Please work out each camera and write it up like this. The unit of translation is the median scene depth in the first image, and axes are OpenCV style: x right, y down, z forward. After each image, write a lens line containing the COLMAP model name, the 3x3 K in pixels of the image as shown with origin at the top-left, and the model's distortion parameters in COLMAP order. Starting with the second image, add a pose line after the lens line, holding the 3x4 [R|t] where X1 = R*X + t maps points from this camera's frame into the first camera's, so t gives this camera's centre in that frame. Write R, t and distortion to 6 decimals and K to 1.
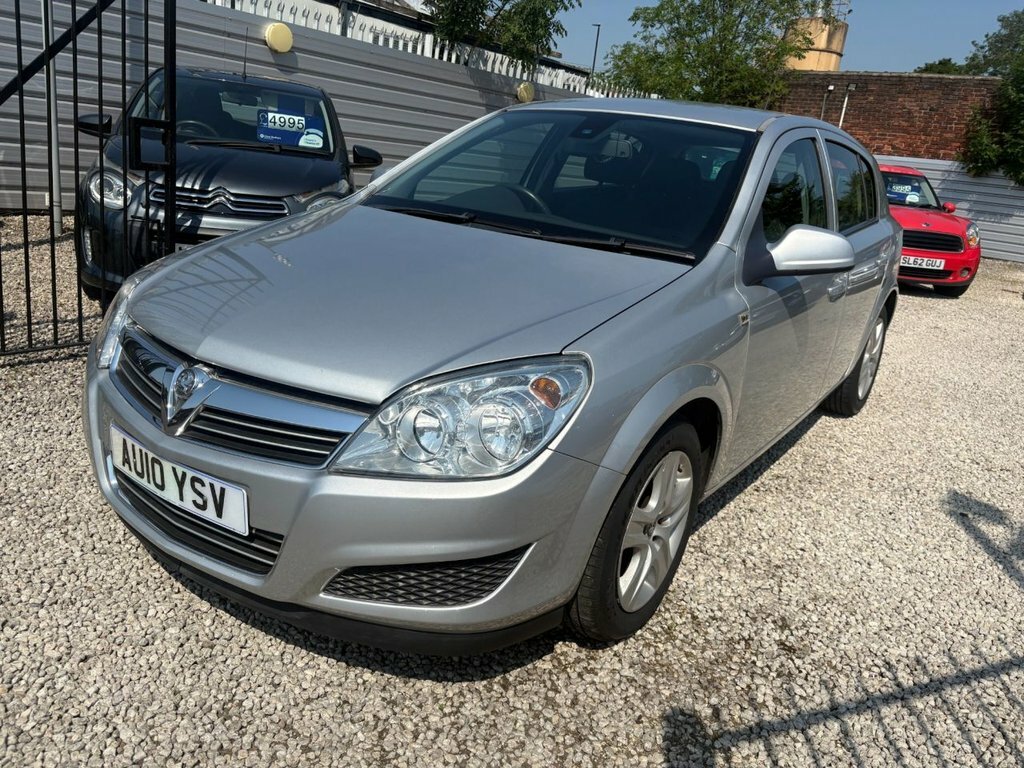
lens RADIAL K [[805.7, 0, 512.0], [0, 805.7, 384.0], [0, 0, 1]] dist [0.002133, -0.003220]
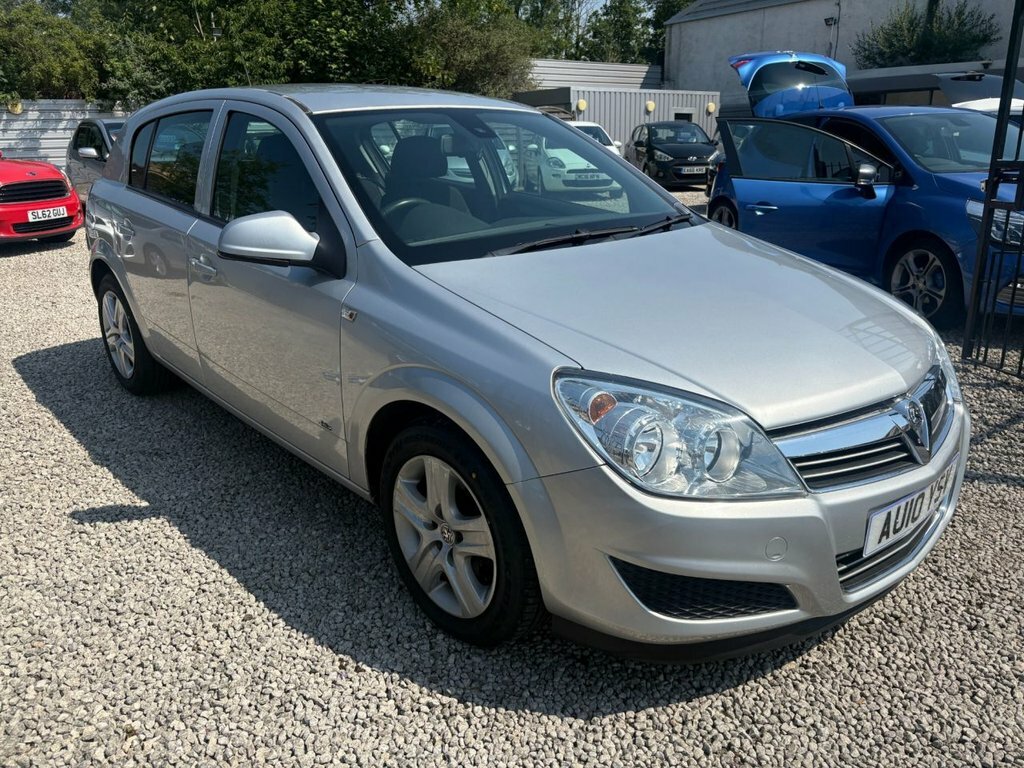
lens RADIAL K [[793.7, 0, 512.0], [0, 793.7, 384.0], [0, 0, 1]] dist [0.056166, -0.059880]
pose [[0.198505, -0.401628, 0.894030, -0.778127], [0.305818, 0.892022, 0.332824, -0.301047], [-0.931166, 0.207343, 0.299896, 0.623315]]
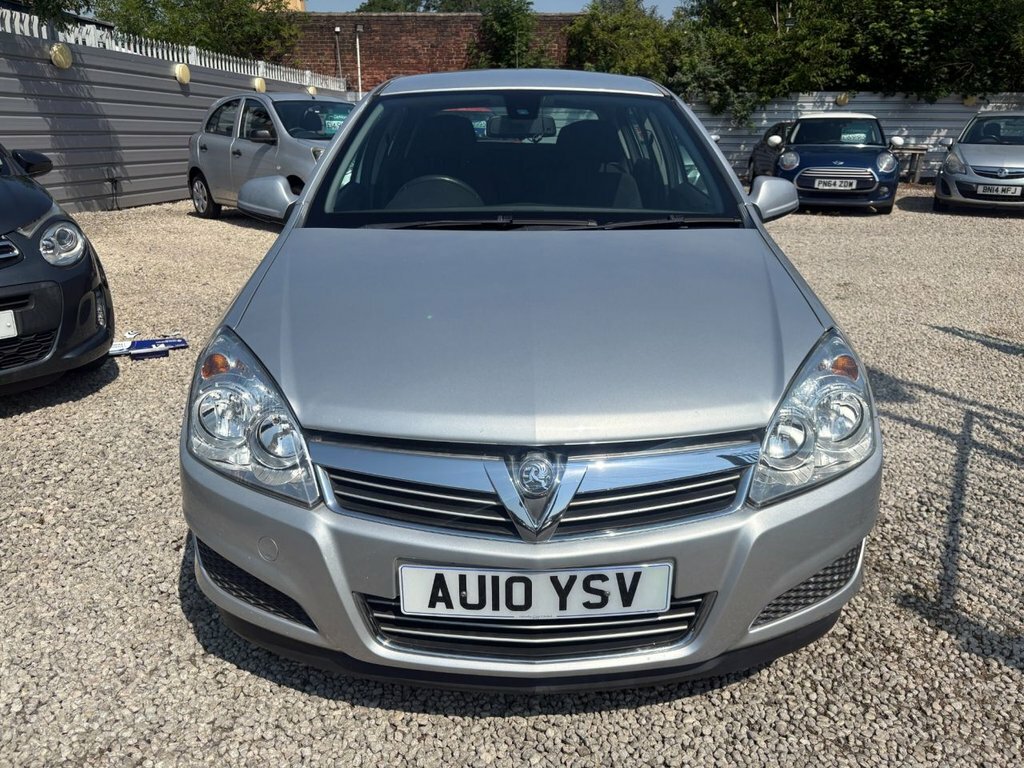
lens RADIAL K [[793.7, 0, 512.0], [0, 793.7, 384.0], [0, 0, 1]] dist [0.056166, -0.059880]
pose [[0.802003, -0.282188, 0.526461, -0.443530], [0.245969, 0.959196, 0.139432, -0.115561], [-0.544326, 0.017669, 0.838688, 0.167910]]
